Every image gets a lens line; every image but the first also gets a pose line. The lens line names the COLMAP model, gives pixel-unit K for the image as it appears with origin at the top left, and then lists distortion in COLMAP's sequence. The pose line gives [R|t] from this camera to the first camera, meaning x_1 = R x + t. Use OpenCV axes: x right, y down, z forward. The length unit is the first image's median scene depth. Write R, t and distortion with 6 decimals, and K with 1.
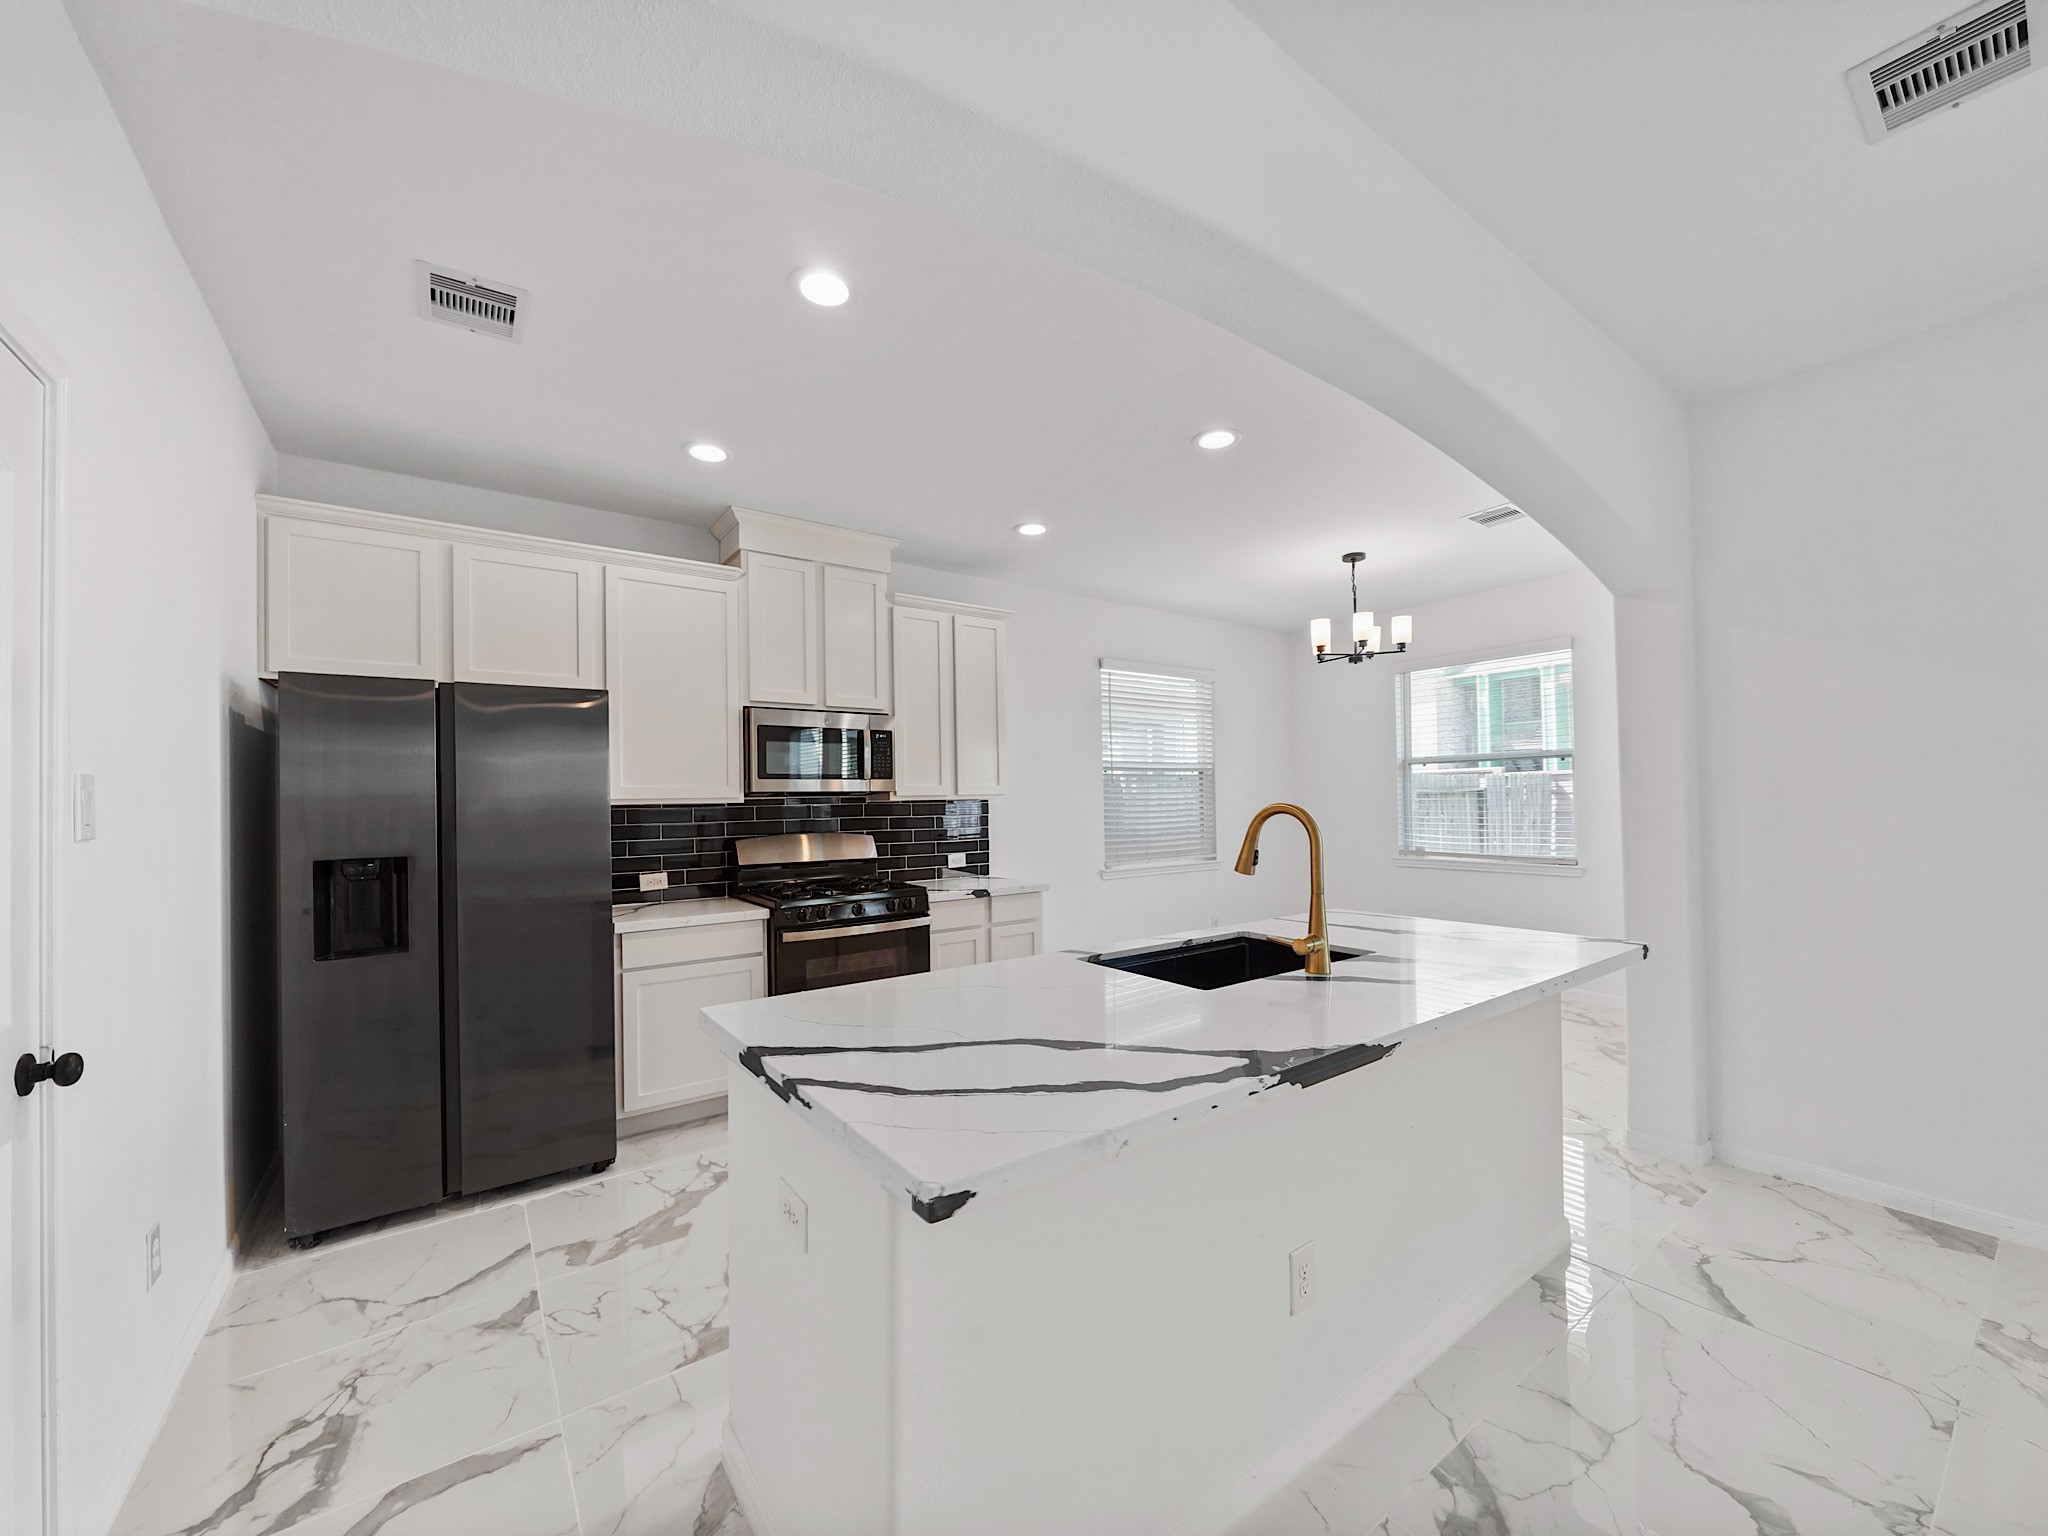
lens RADIAL K [[794.8, 0, 1025.1], [0, 794.8, 782.0], [0, 0, 1]] dist [0.001617, 0.001625]
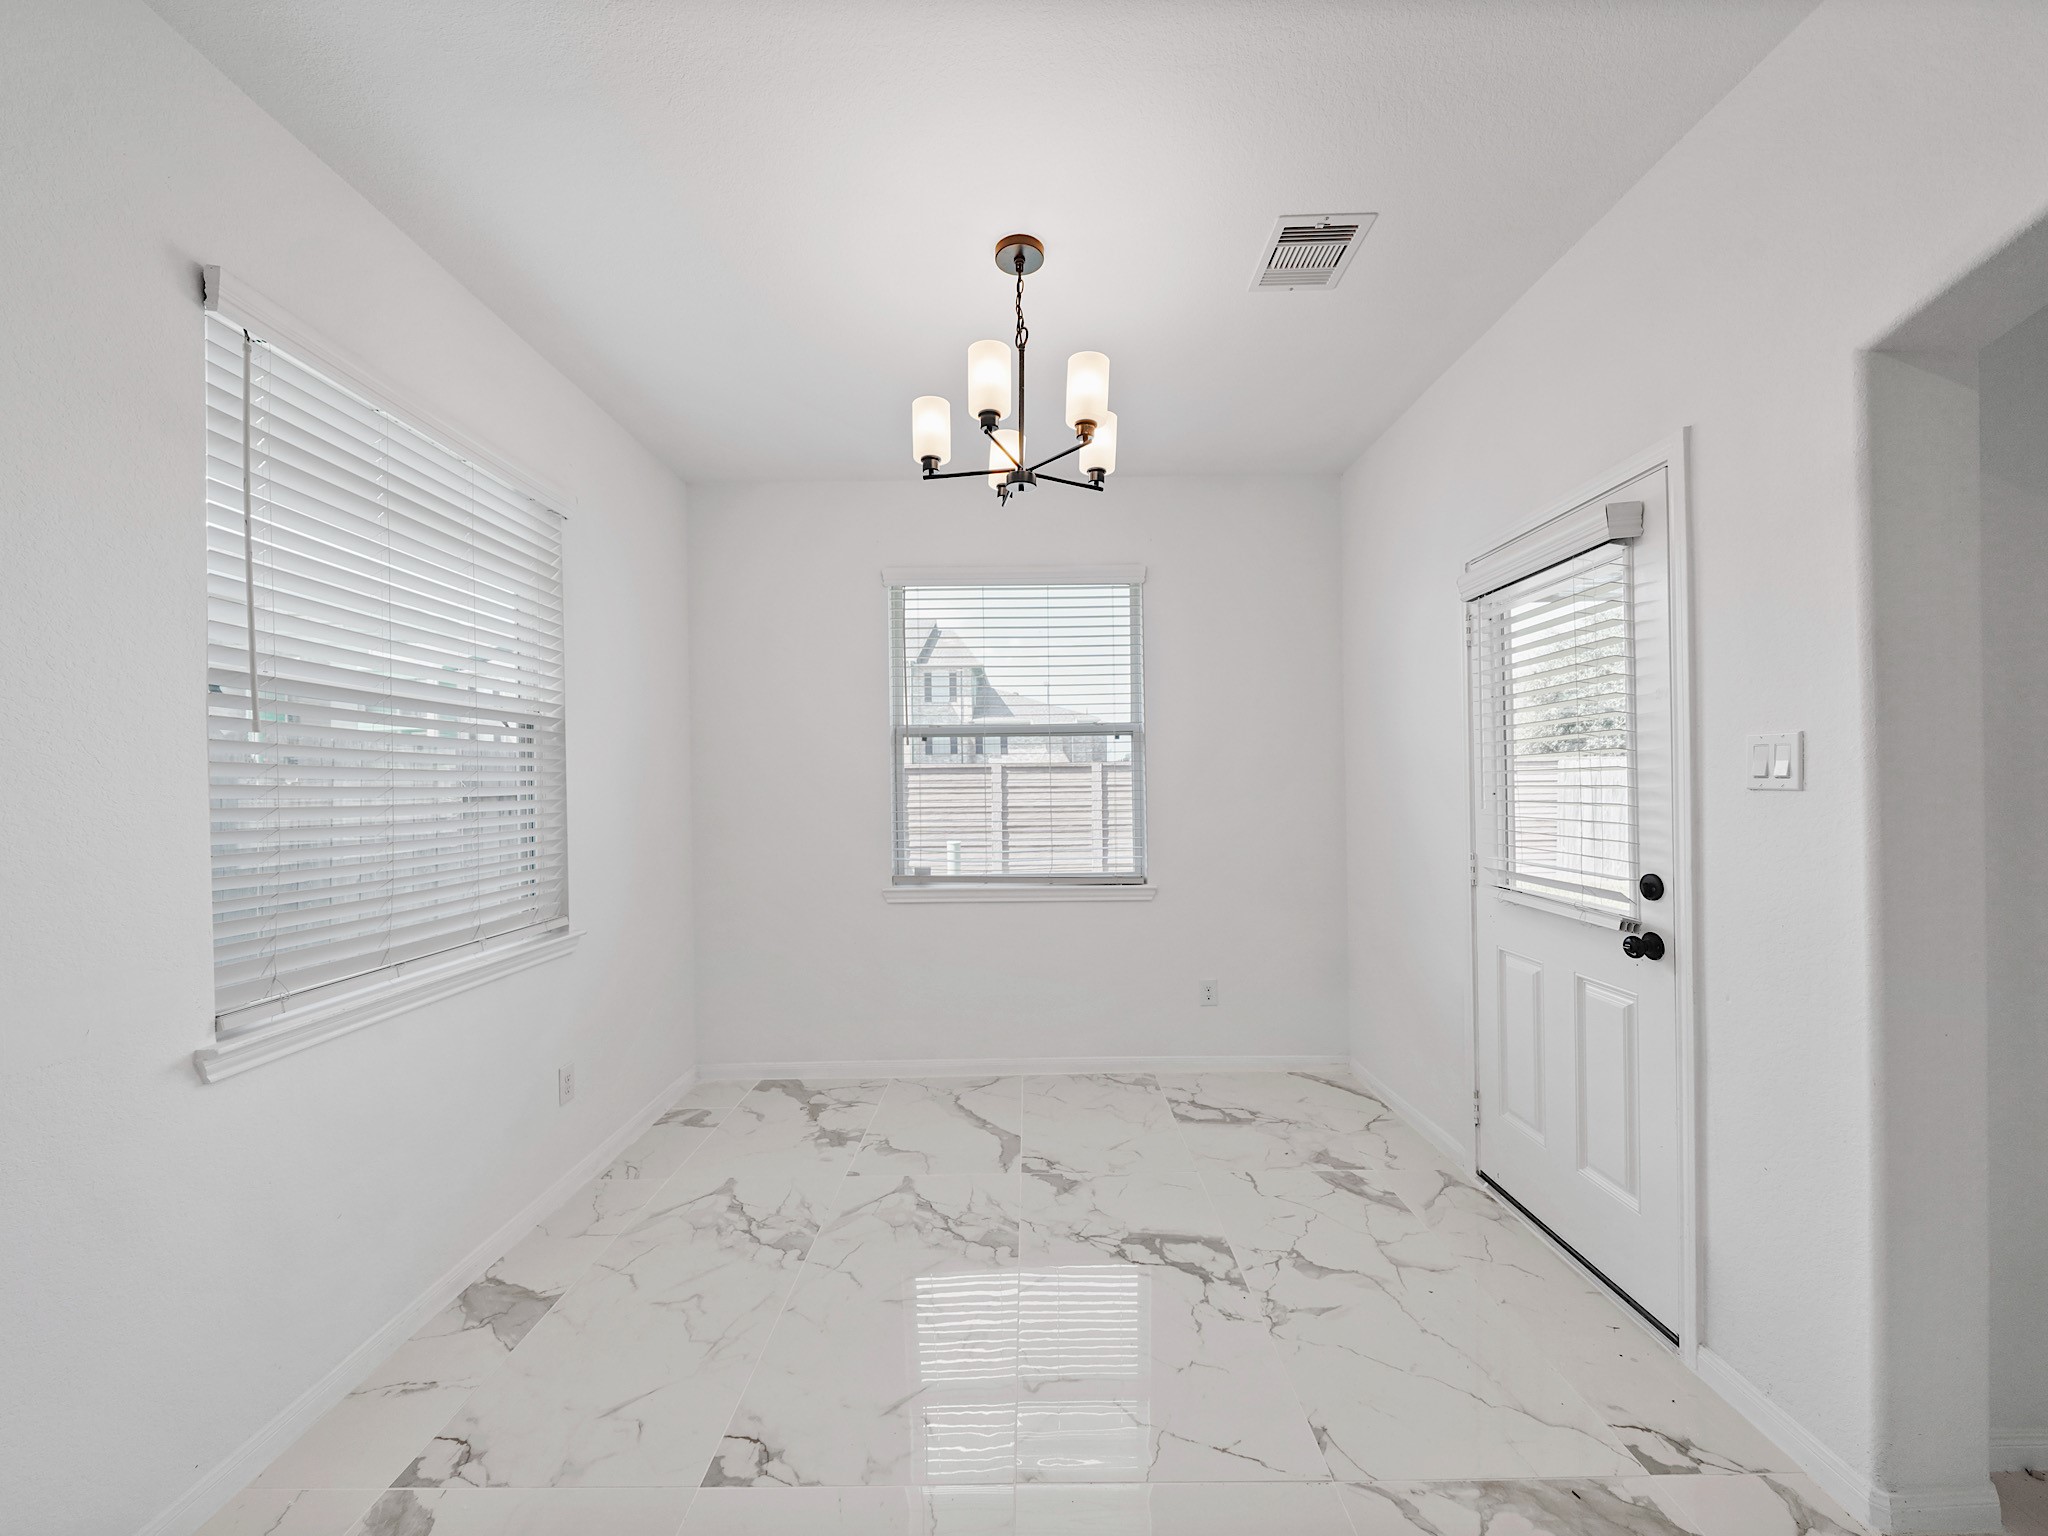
lens RADIAL K [[794.8, 0, 1016.9], [0, 794.8, 780.7], [0, 0, 1]] dist [0.001617, 0.001625]
pose [[0.588886, 0.020590, 0.807954, 0.039070], [-0.015069, 0.999781, -0.014495, 0.020531], [-0.808075, -0.003640, 0.589068, 0.587577]]
